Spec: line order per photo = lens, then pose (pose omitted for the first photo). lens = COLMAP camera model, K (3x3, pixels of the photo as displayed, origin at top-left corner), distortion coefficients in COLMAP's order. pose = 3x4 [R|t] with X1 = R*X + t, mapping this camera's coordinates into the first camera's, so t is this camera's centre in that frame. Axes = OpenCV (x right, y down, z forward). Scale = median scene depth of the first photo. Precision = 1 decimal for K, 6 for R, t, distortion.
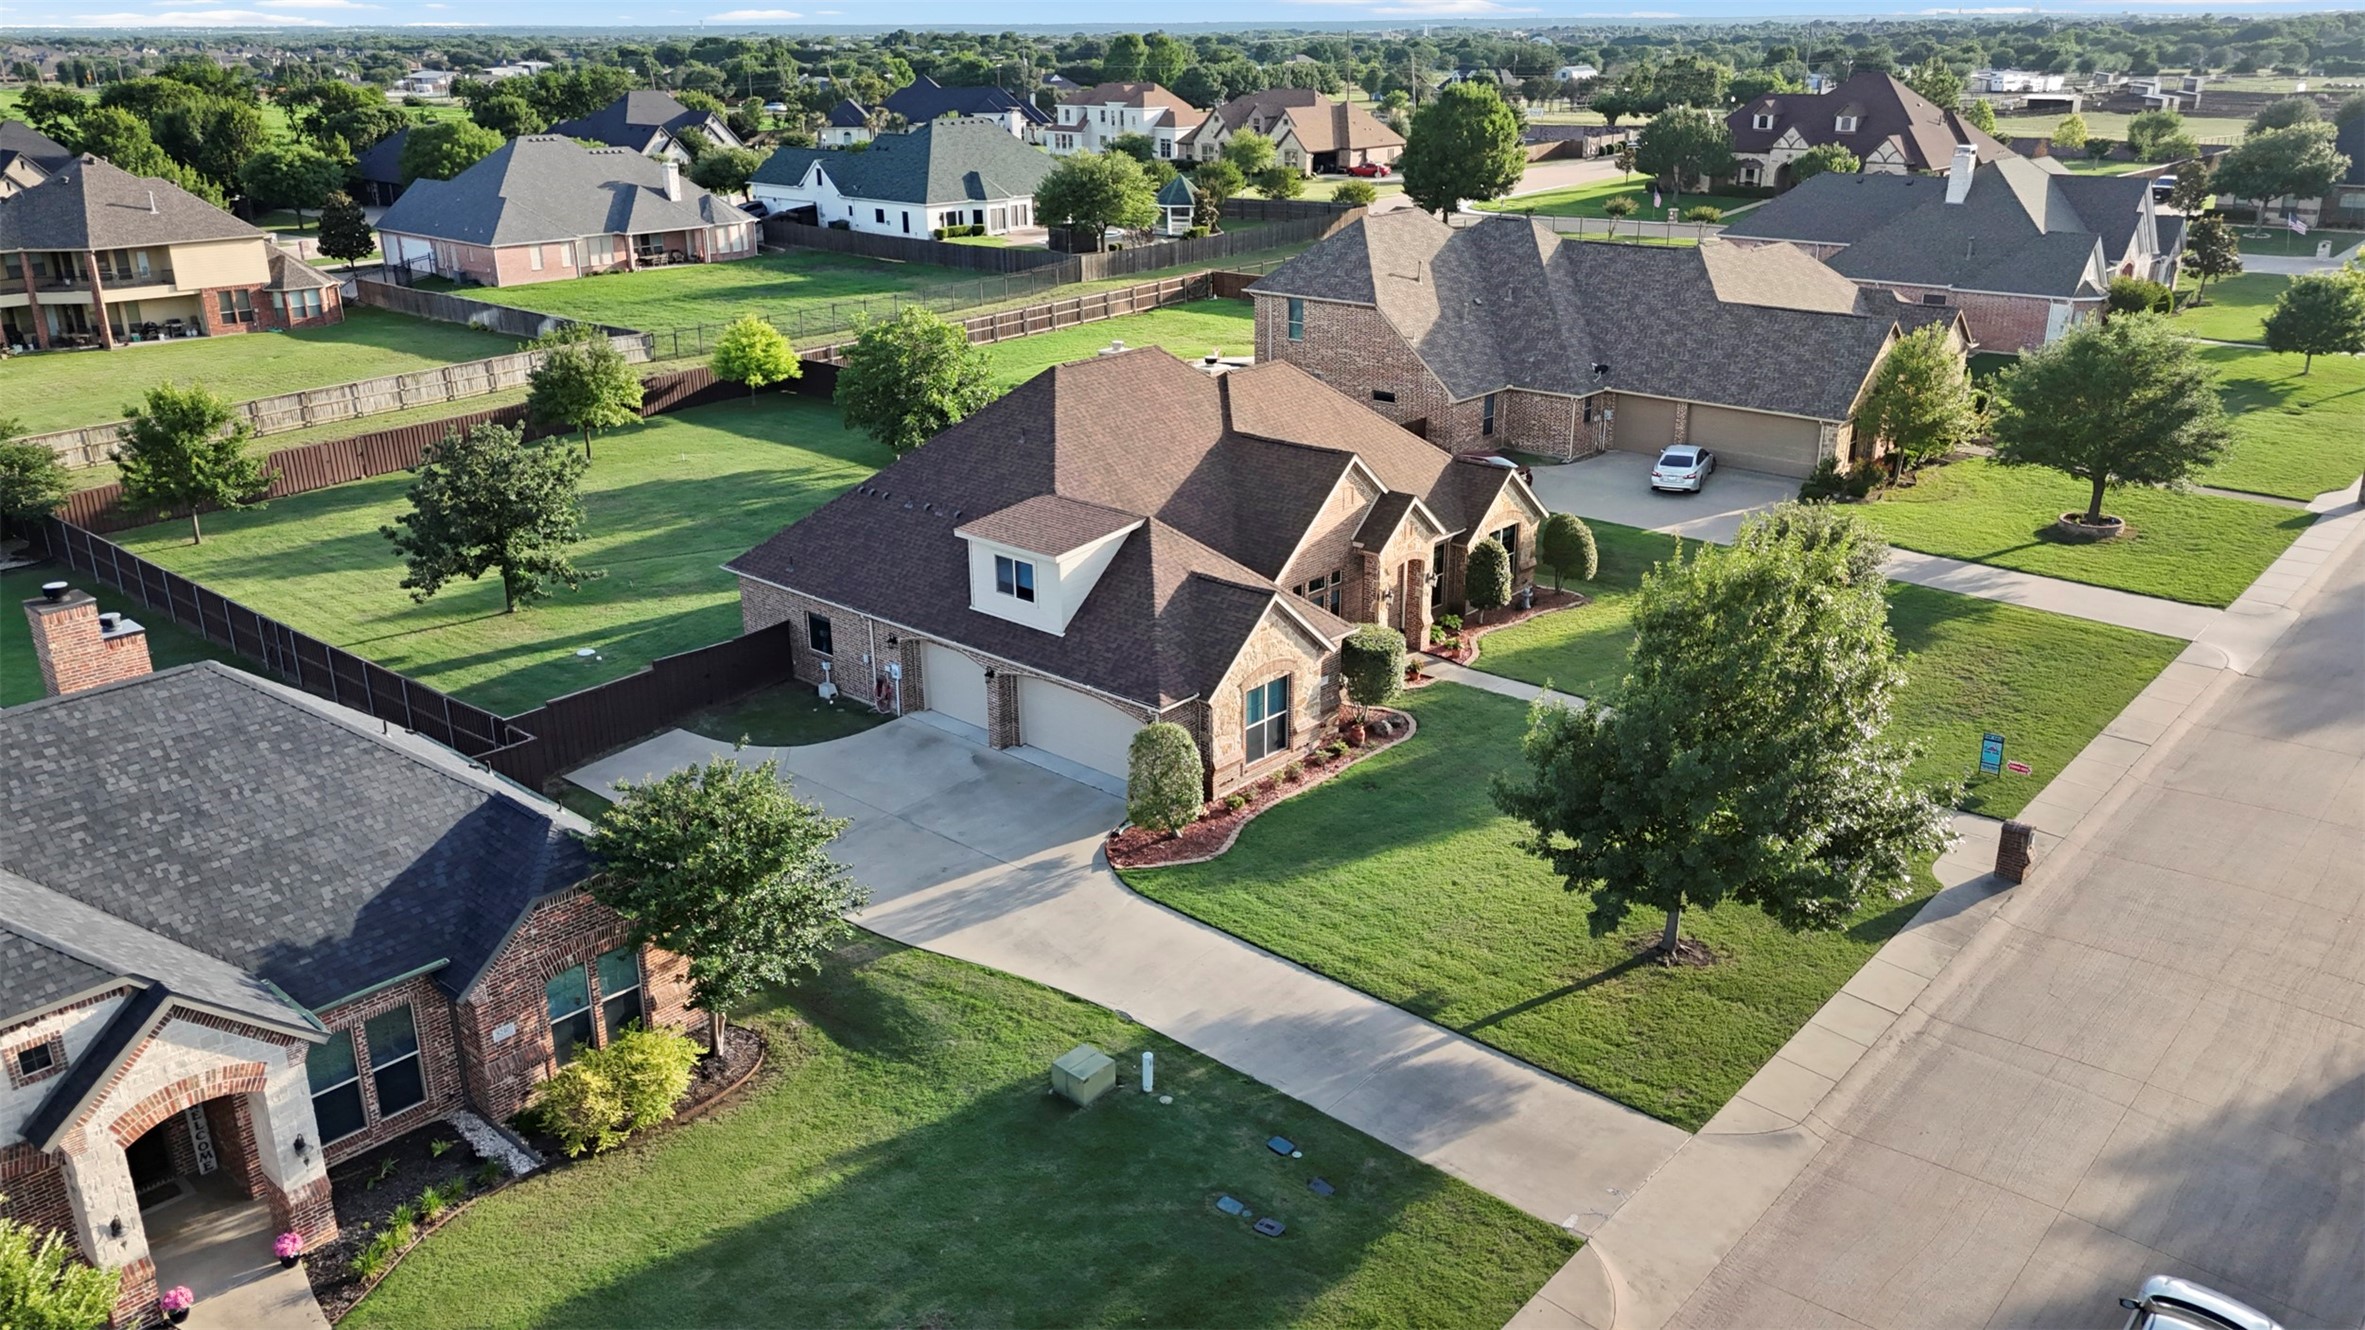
lens RADIAL K [[1723.3, 0, 1182.5], [0, 1723.3, 665.0], [0, 0, 1]] dist [0.091363, -0.103463]
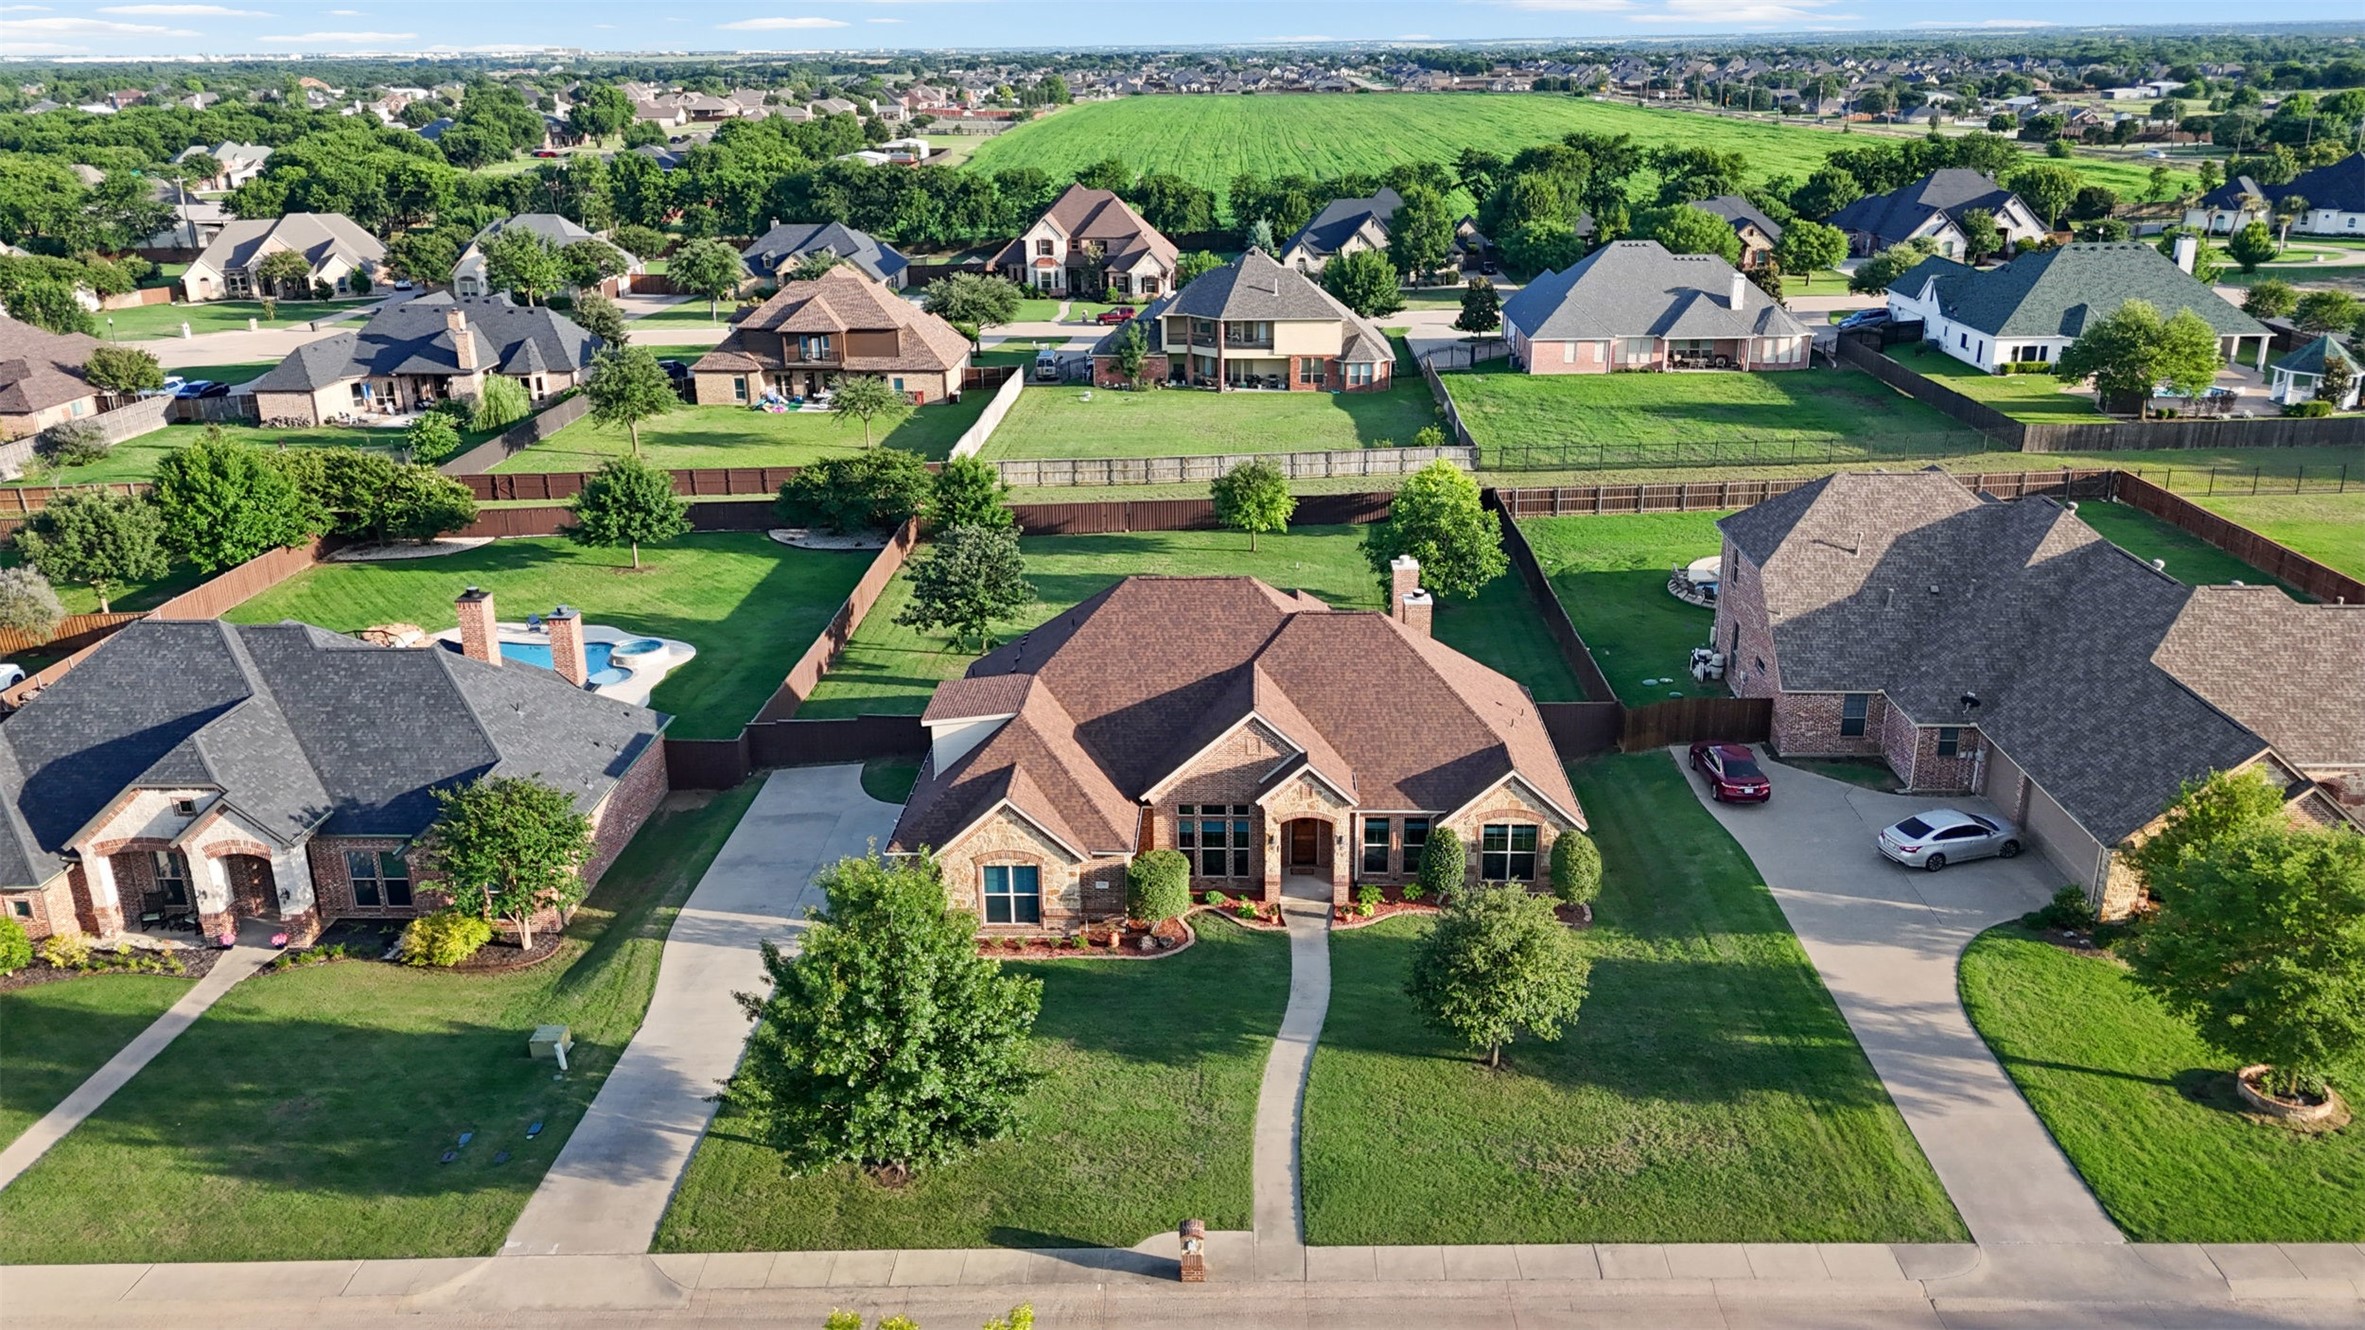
lens RADIAL K [[1723.3, 0, 1182.5], [0, 1723.3, 665.0], [0, 0, 1]] dist [0.091363, -0.103463]
pose [[0.642943, 0.258018, -0.721145, 0.383837], [-0.258618, 0.959385, 0.112684, -0.116646], [0.720930, 0.114052, 0.683558, 0.084206]]
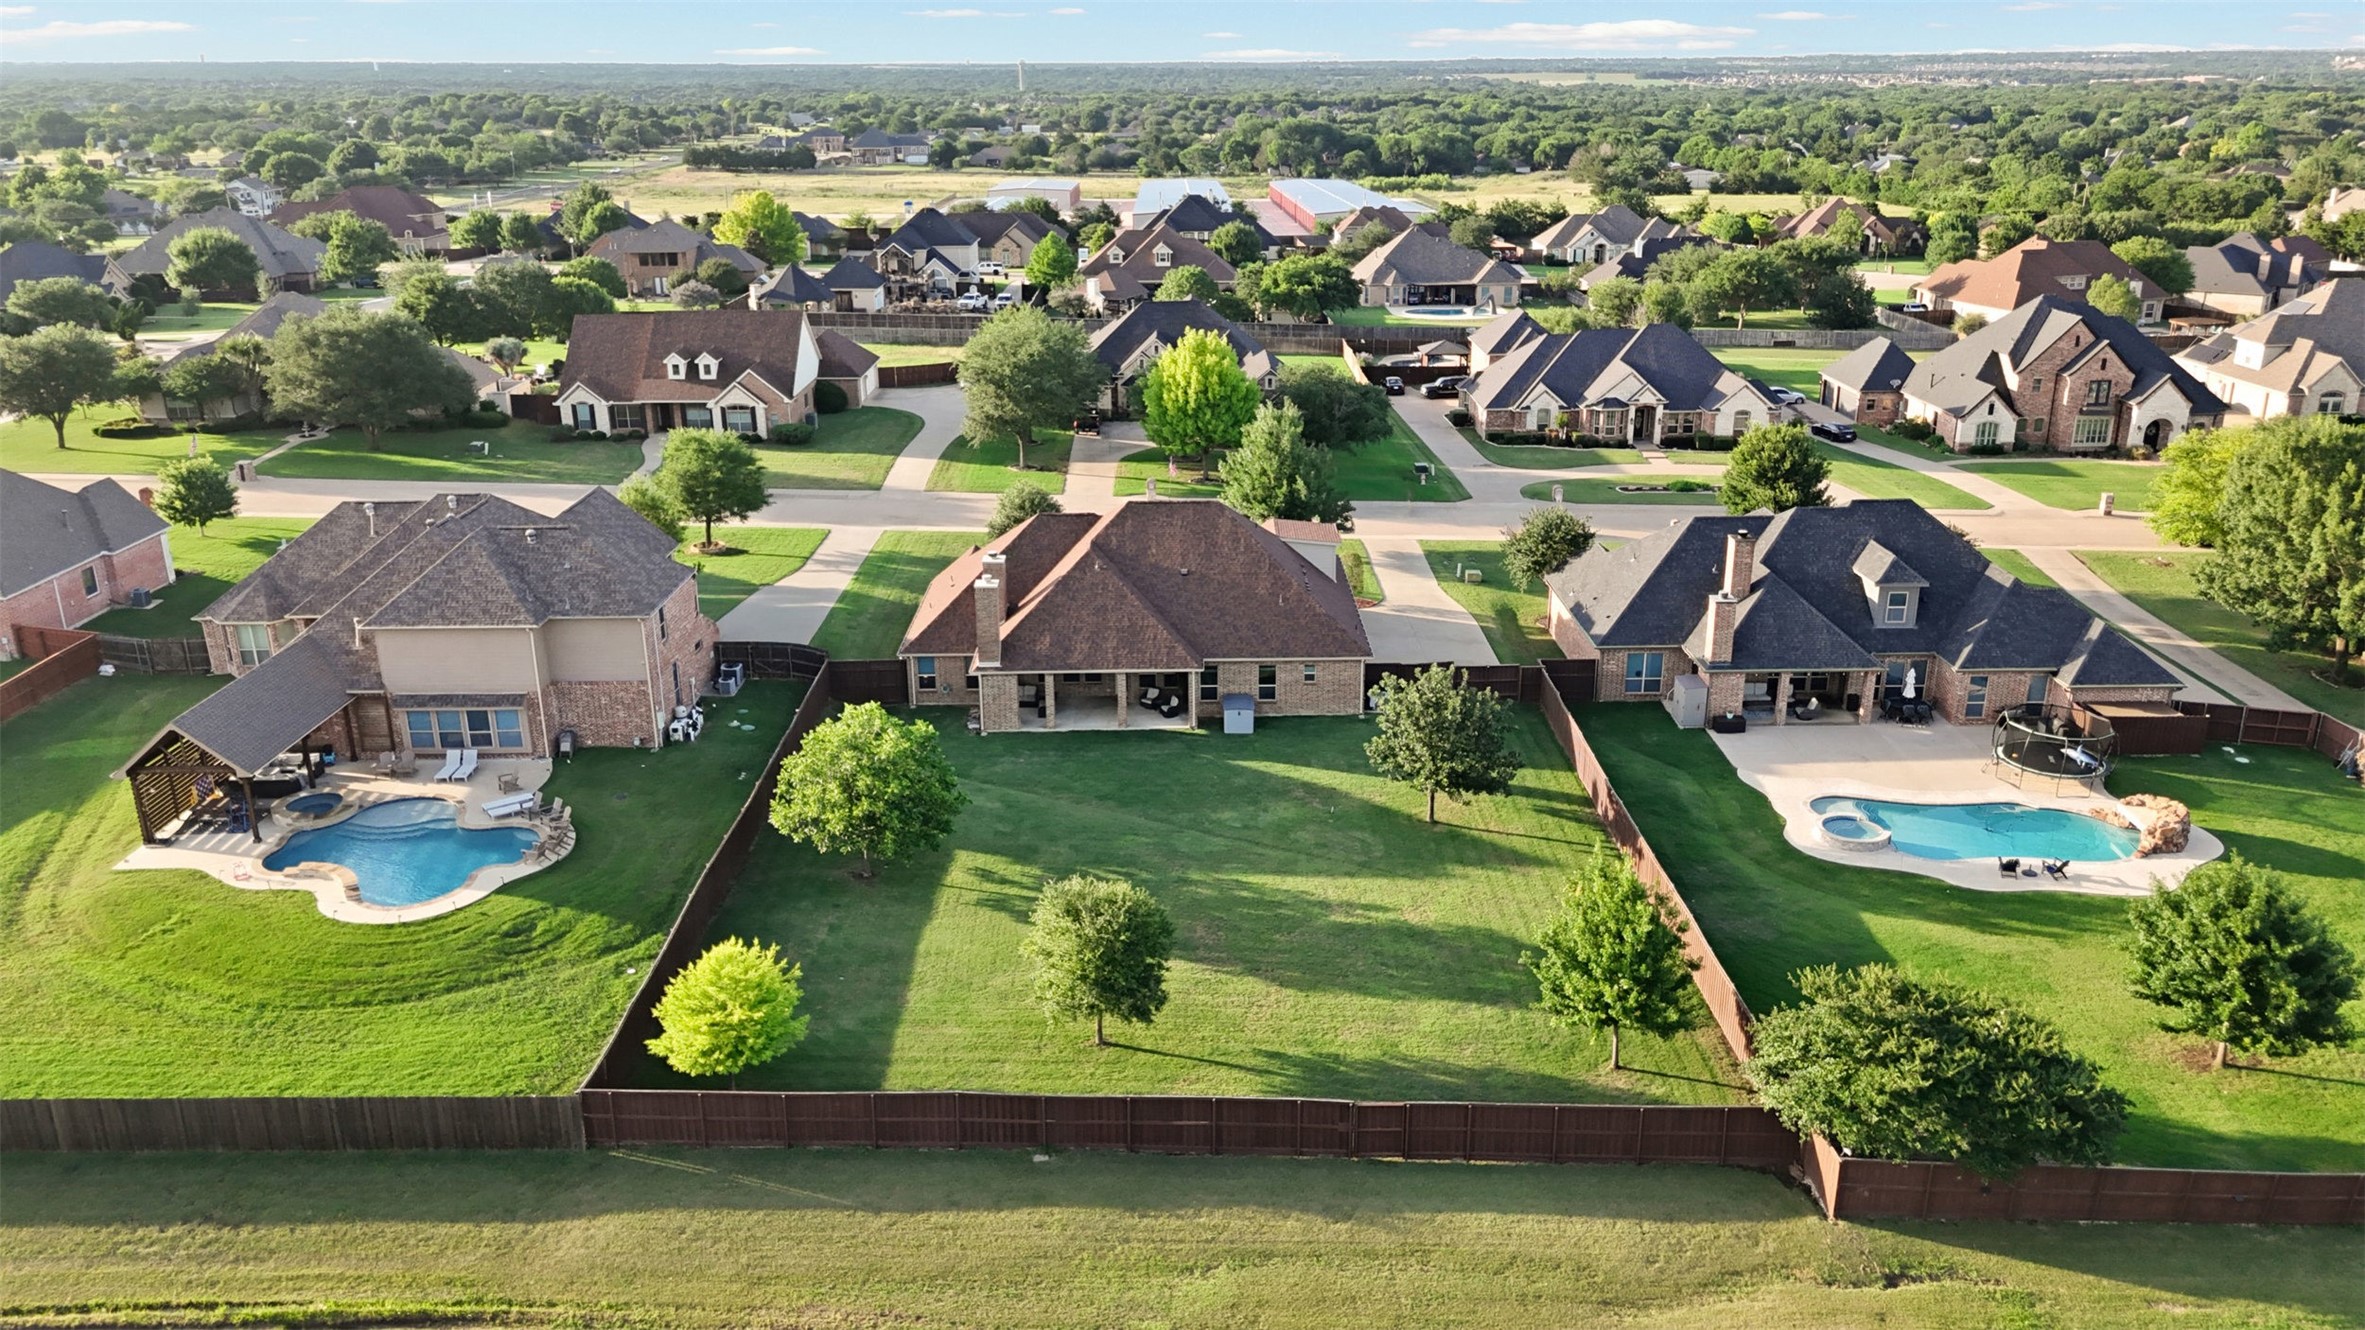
lens RADIAL K [[1723.3, 0, 1182.5], [0, 1723.3, 665.0], [0, 0, 1]] dist [0.091363, -0.103463]
pose [[-0.673379, -0.240473, 0.699094, -0.590541], [0.254345, 0.812541, 0.524485, -0.435881], [-0.694168, 0.530989, -0.485986, 0.885281]]
